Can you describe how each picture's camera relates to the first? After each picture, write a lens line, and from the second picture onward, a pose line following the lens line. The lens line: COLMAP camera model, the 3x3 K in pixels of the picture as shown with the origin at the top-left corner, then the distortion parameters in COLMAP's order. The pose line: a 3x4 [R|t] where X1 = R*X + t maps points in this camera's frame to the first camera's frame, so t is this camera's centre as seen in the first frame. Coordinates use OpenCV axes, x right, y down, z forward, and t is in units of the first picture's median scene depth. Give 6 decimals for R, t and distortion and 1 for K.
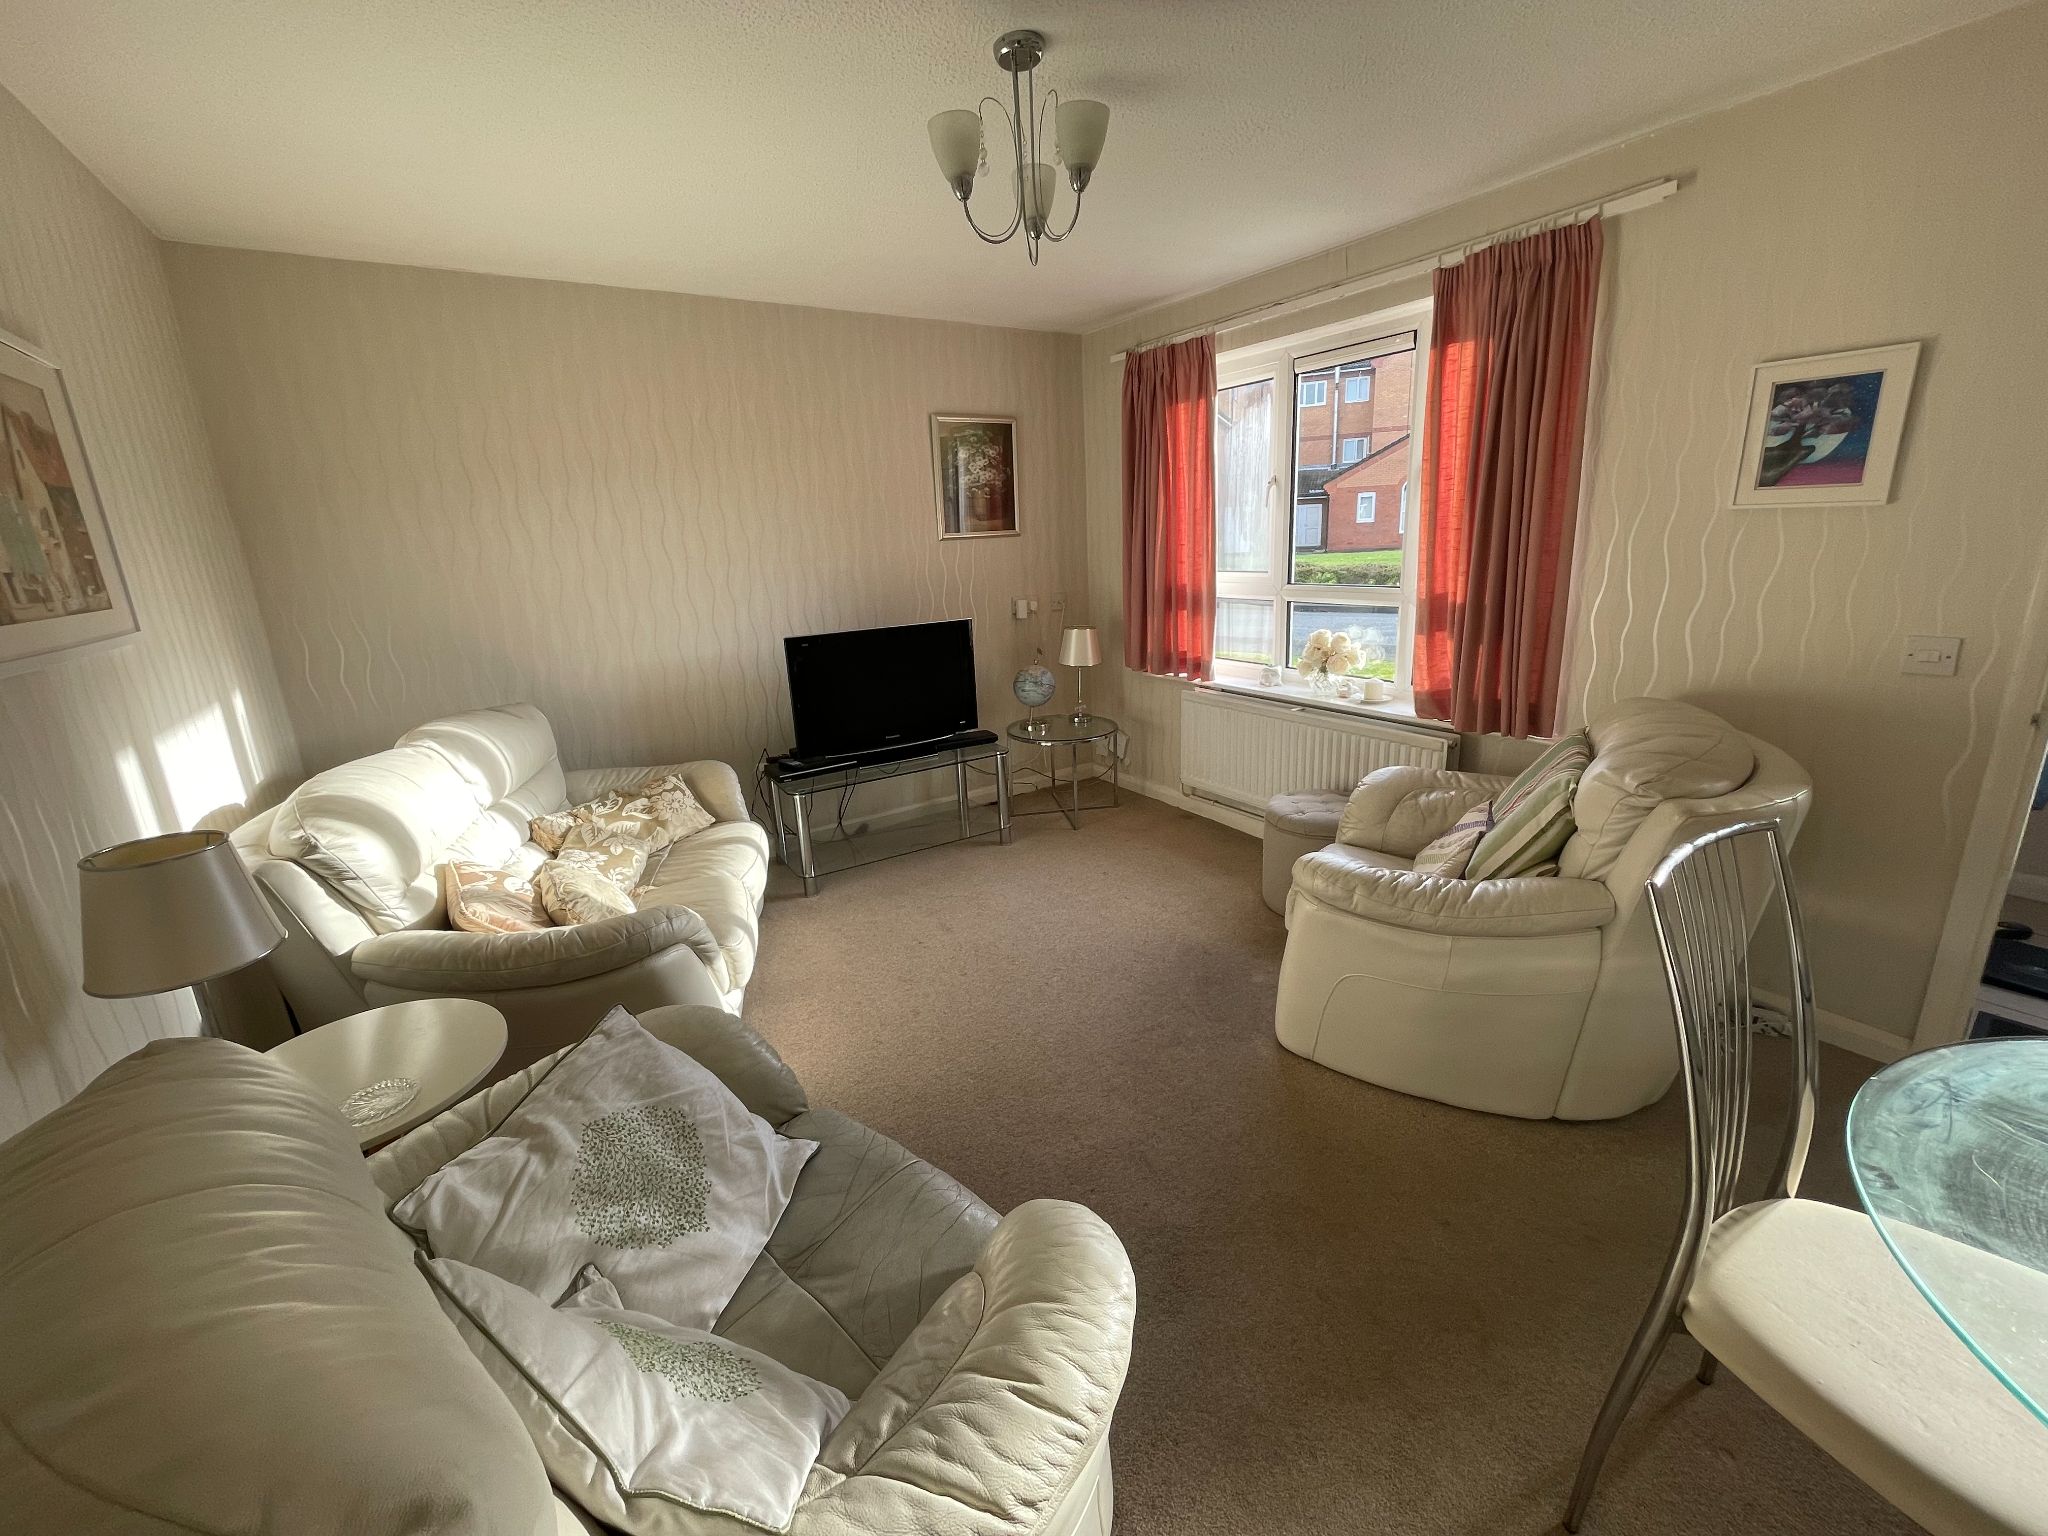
lens RADIAL K [[840.7, 0, 1007.5], [0, 840.7, 754.6], [0, 0, 1]] dist [-0.001816, -0.000535]
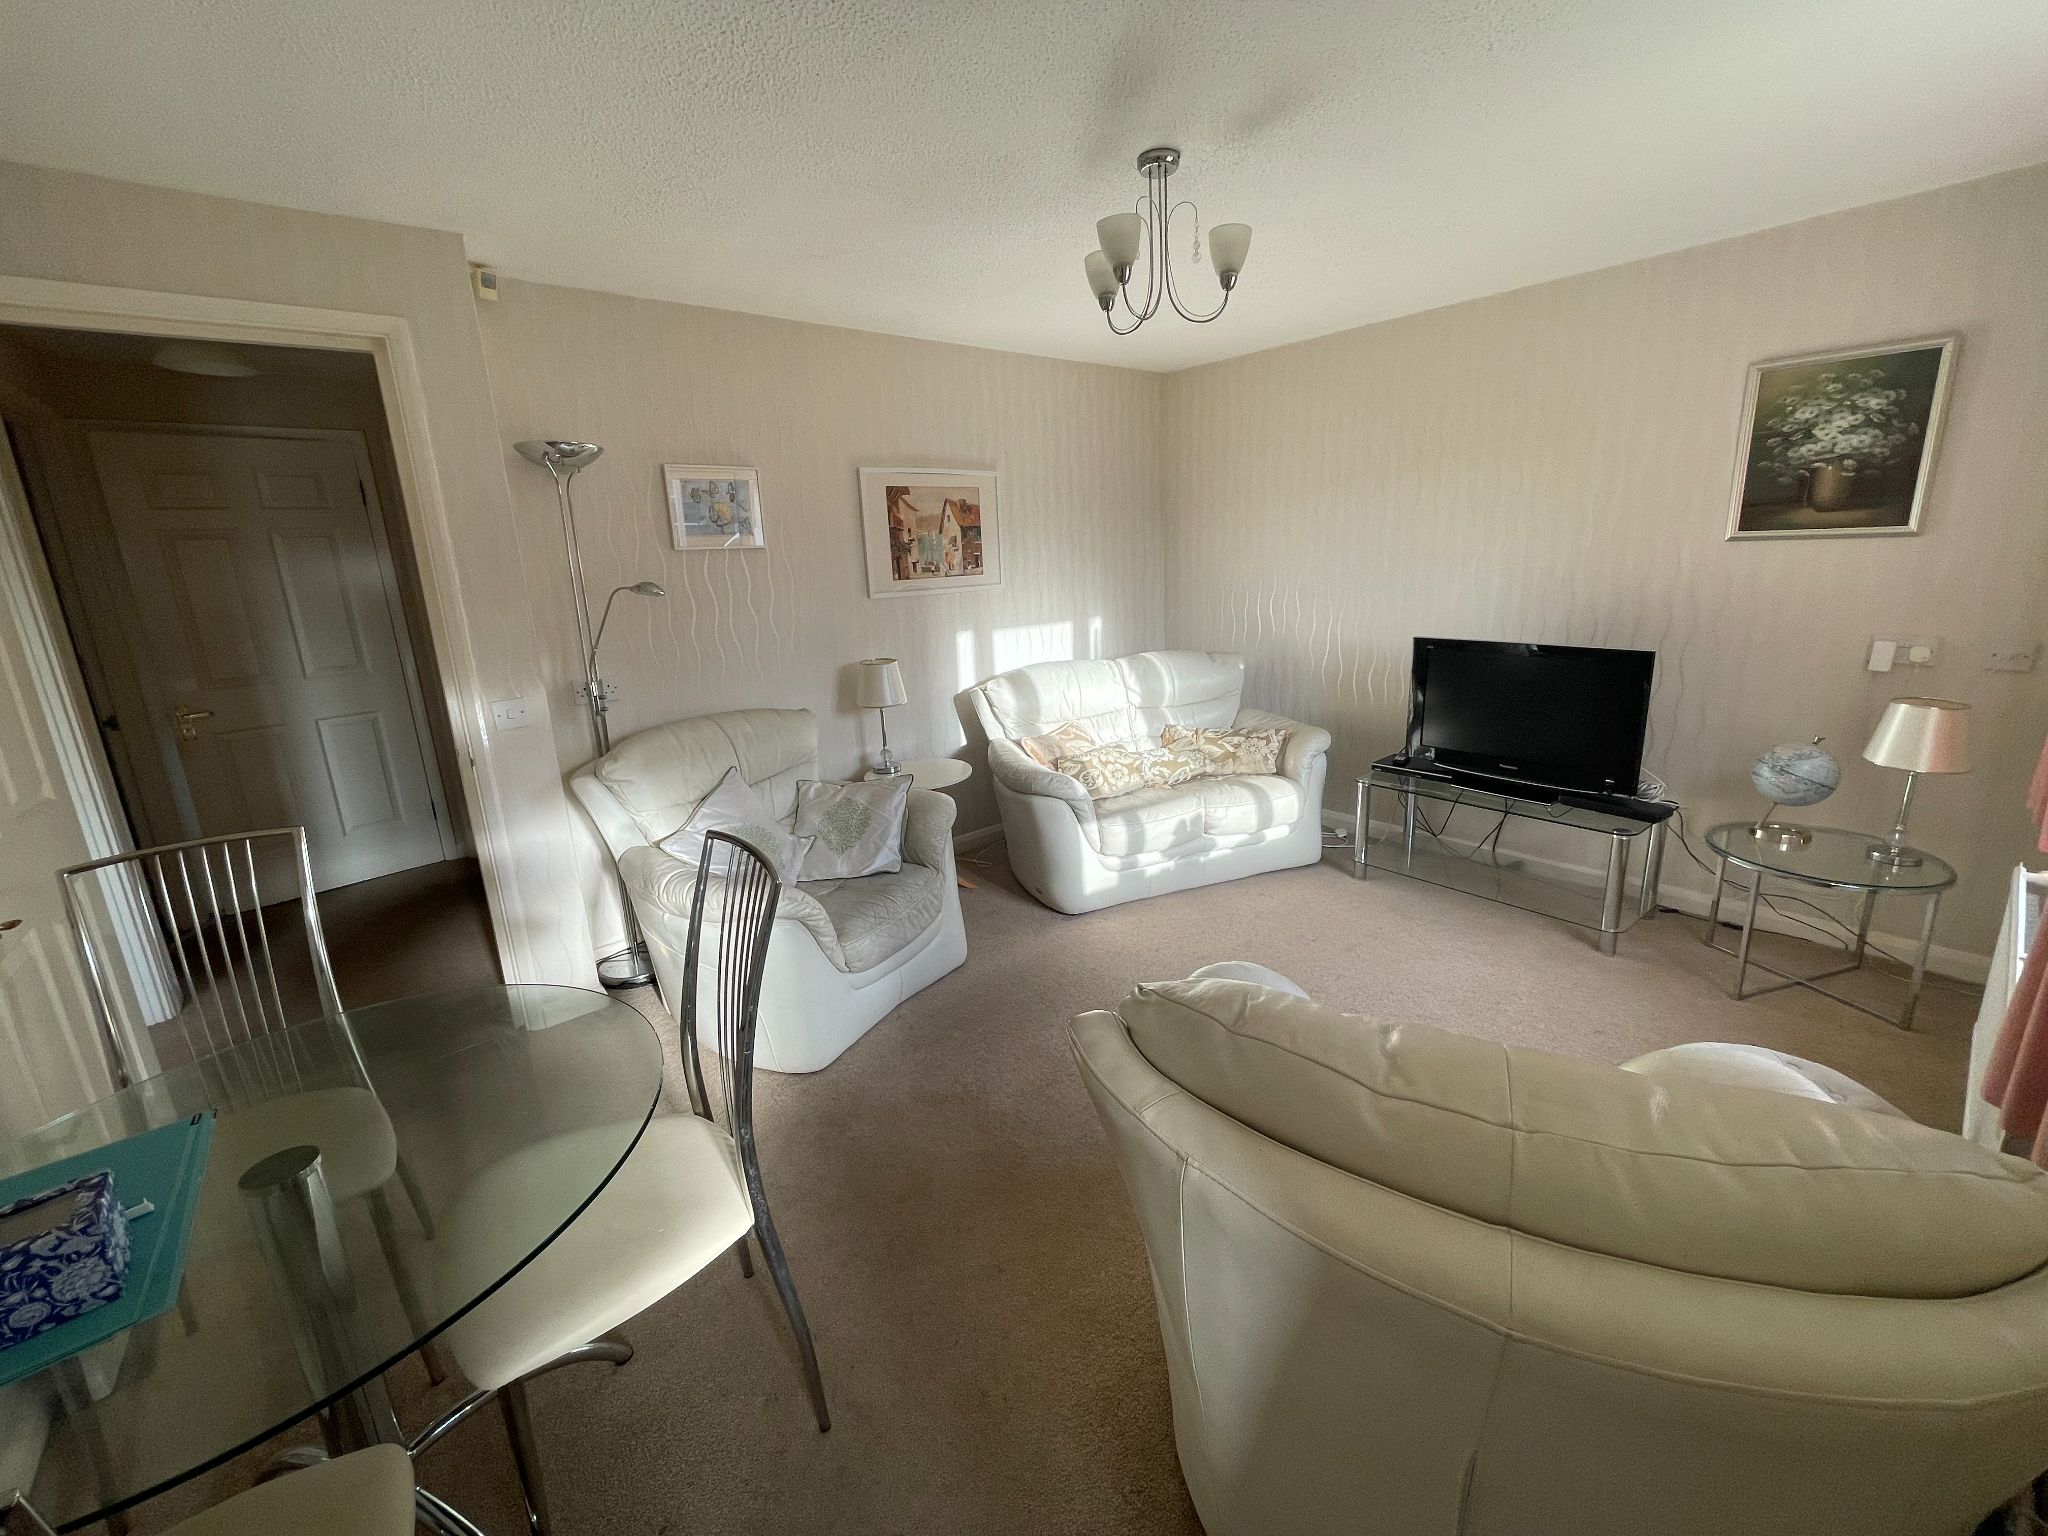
lens RADIAL K [[840.7, 0, 1007.5], [0, 840.7, 754.6], [0, 0, 1]] dist [-0.001816, -0.000535]
pose [[0.100228, 0.279880, -0.954789, 0.611225], [-0.217545, 0.942567, 0.253461, -0.135023], [0.970891, 0.182305, 0.155358, 0.335739]]
